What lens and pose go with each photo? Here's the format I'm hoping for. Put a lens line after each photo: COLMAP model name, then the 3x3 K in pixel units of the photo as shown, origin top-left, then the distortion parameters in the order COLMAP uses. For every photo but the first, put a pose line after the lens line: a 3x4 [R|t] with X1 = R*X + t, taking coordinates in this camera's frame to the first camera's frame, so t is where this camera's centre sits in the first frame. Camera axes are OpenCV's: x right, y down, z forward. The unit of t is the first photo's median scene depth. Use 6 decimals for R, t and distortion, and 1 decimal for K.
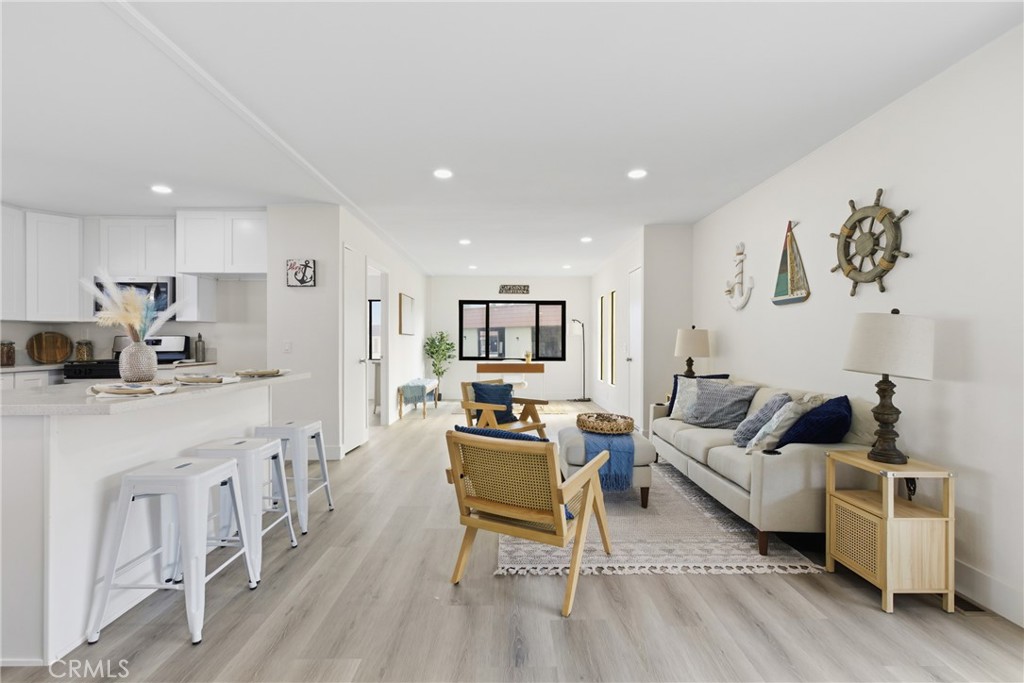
lens RADIAL K [[462.8, 0, 494.2], [0, 462.8, 340.7], [0, 0, 1]] dist [-0.004357, 0.001875]
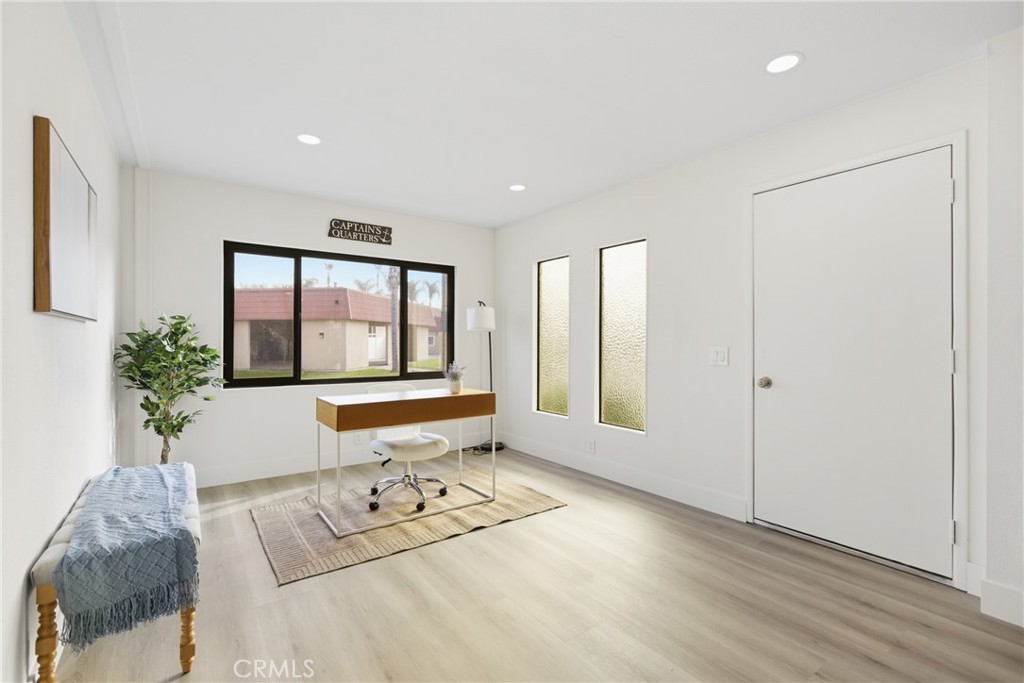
lens RADIAL K [[462.8, 0, 509.6], [0, 462.8, 339.1], [0, 0, 1]] dist [-0.004357, 0.001875]
pose [[0.802033, 0.000424, 0.597279, -0.118139], [-0.001520, 0.999998, 0.001330, -0.001882], [-0.597277, -0.001975, 0.802032, 0.527749]]
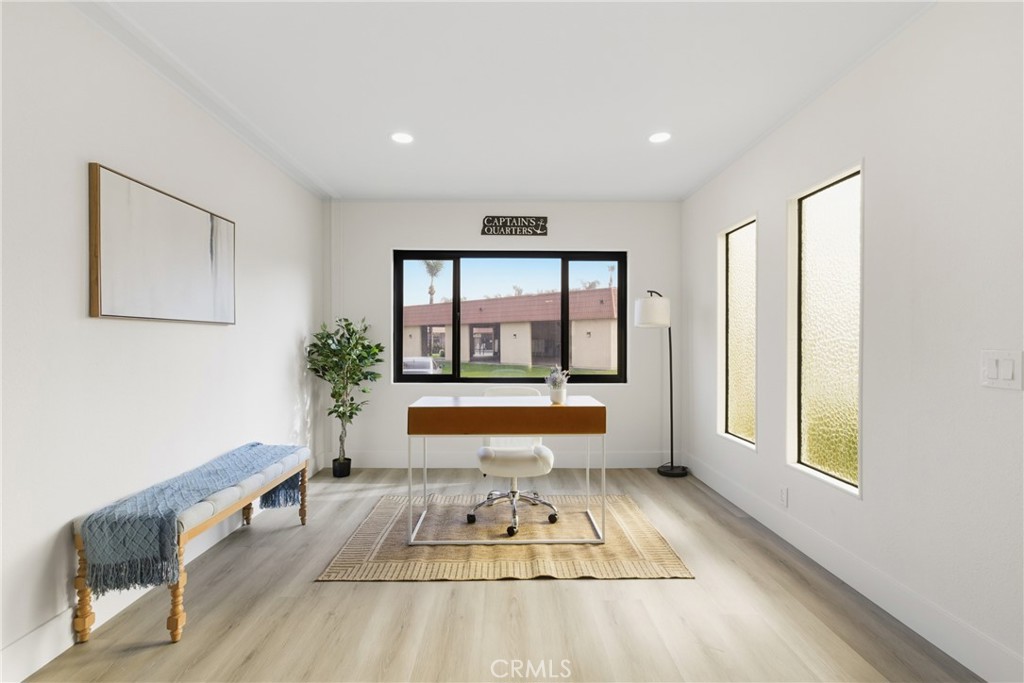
lens RADIAL K [[462.8, 0, 505.9], [0, 462.8, 338.7], [0, 0, 1]] dist [-0.004357, 0.001875]
pose [[0.999526, -0.003565, 0.030576, 0.020318], [0.003511, 0.999992, 0.001808, -0.000987], [-0.030582, -0.001699, 0.999531, 0.545544]]
